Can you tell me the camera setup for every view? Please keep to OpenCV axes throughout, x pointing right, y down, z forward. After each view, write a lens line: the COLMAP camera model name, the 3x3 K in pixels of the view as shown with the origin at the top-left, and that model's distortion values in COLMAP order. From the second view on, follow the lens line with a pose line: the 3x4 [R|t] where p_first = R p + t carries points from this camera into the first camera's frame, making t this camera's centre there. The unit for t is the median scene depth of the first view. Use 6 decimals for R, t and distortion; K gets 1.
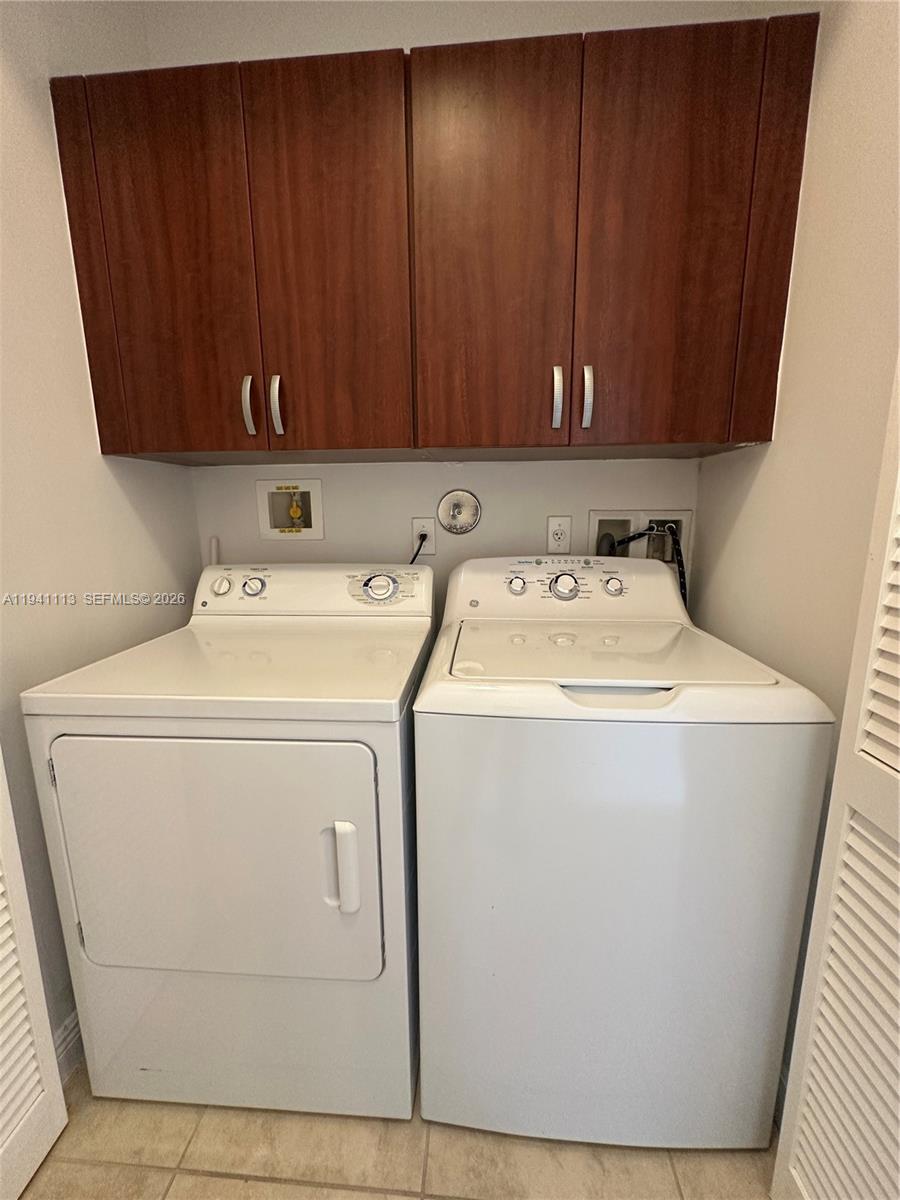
lens RADIAL K [[478.0, 0, 444.6], [0, 478.0, 600.2], [0, 0, 1]] dist [-0.004316, 0.001175]
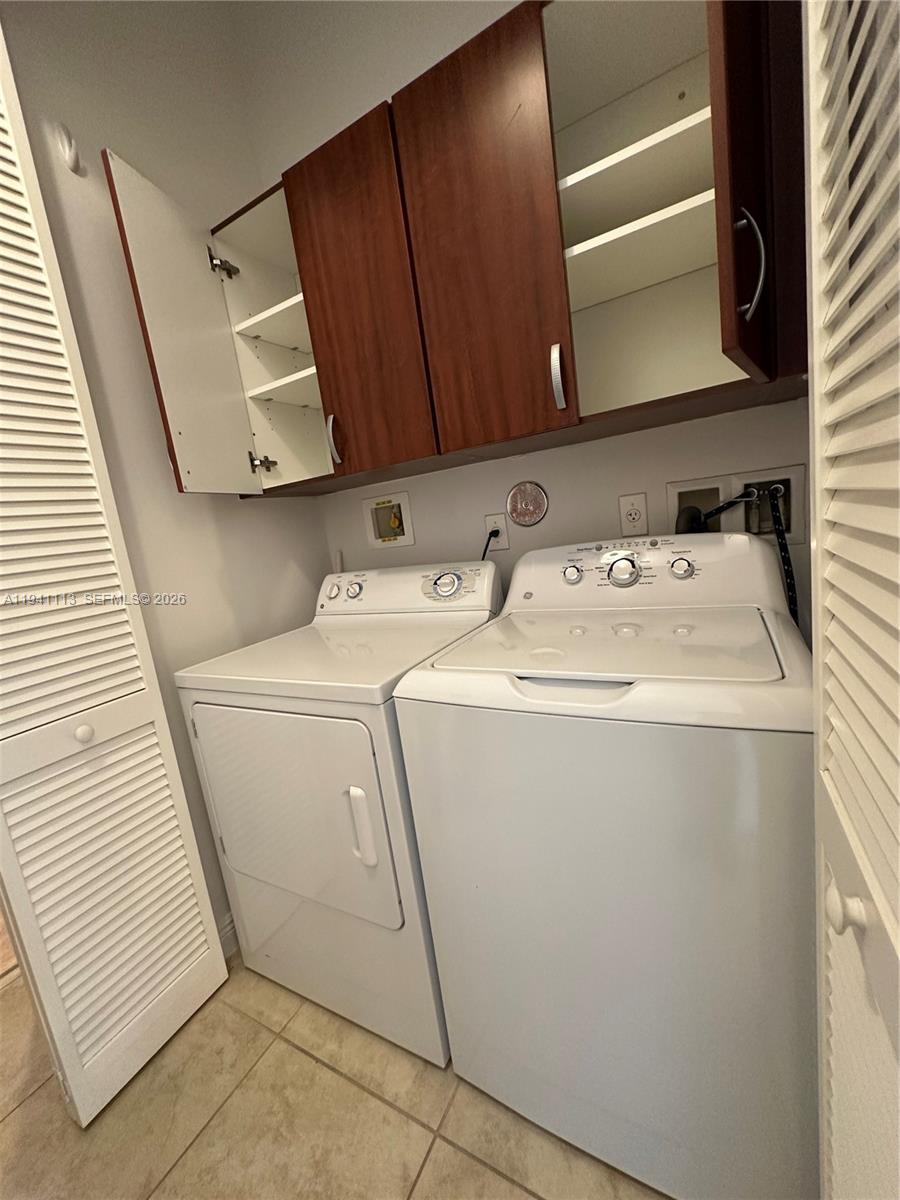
lens RADIAL K [[478.0, 0, 443.8], [0, 478.0, 600.3], [0, 0, 1]] dist [-0.004316, 0.001175]
pose [[0.897930, -0.043587, -0.437975, 0.340501], [0.049003, 0.998798, 0.001064, 0.006871], [0.437402, -0.022417, 0.898986, 0.026071]]
